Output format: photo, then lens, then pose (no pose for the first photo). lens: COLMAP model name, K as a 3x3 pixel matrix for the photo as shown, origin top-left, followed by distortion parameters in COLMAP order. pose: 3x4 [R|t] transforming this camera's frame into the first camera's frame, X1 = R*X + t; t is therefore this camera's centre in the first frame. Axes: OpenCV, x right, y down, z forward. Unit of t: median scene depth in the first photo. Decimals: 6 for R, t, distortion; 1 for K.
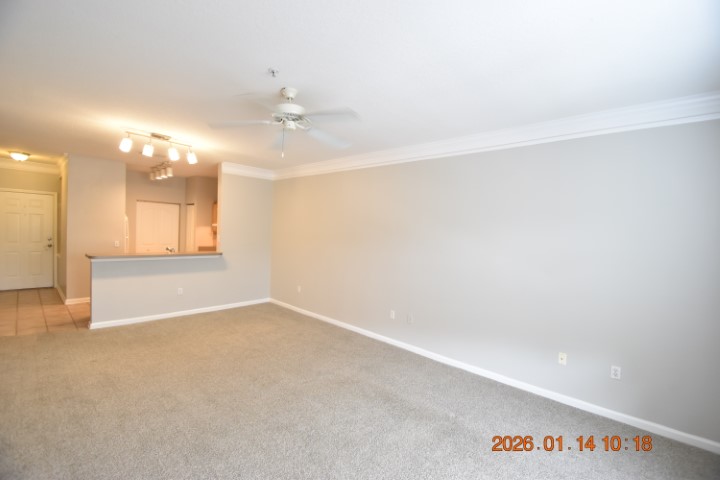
lens RADIAL K [[311.2, 0, 360.0], [0, 311.2, 240.0], [0, 0, 1]] dist [0.016740, -0.012893]
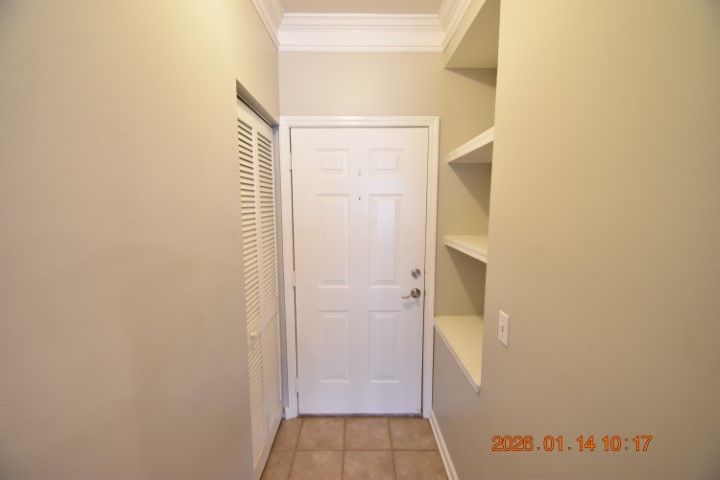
lens RADIAL K [[316.4, 0, 358.0], [0, 316.4, 243.1], [0, 0, 1]] dist [0.016966, -0.017189]
pose [[0.668557, 0.061330, -0.741128, -0.801018], [0.003075, 0.996357, 0.085225, -0.060434], [0.743655, -0.059257, 0.665933, 0.749442]]
